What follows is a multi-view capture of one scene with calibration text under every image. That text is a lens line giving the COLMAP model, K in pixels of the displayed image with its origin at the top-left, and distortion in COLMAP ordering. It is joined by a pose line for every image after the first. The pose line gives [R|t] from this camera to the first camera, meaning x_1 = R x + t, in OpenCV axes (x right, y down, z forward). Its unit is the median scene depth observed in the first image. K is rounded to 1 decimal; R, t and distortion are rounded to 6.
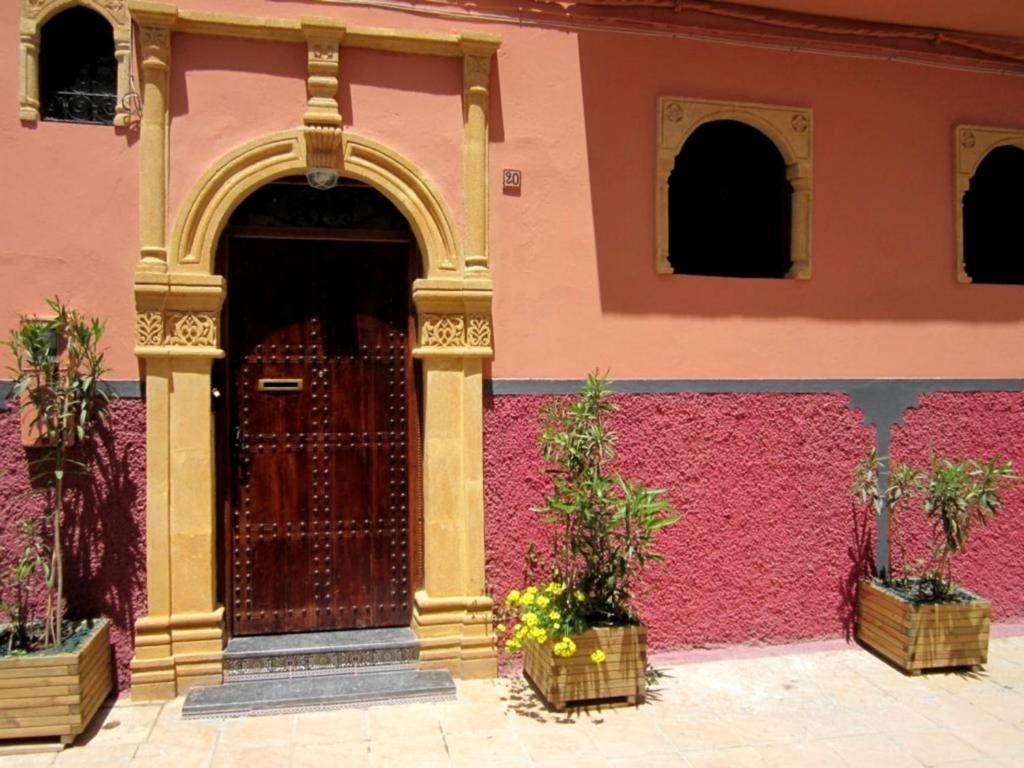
lens RADIAL K [[819.6, 0, 512.0], [0, 819.6, 384.0], [0, 0, 1]] dist [-0.029721, 0.000457]
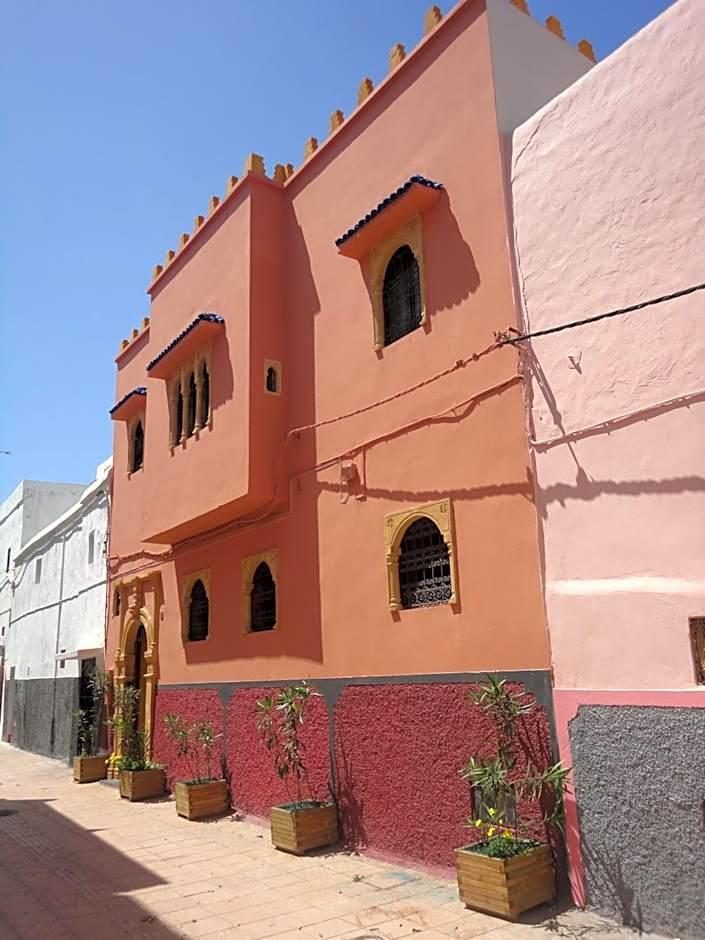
lens RADIAL K [[752.3, 0, 352.5], [0, 752.3, 470.0], [0, 0, 1]] dist [-0.029721, 0.000457]
pose [[0.381168, -0.258278, -0.887696, 3.146494], [0.029452, 0.963089, -0.267567, -0.008452], [0.924036, 0.075843, 0.374706, 0.644984]]
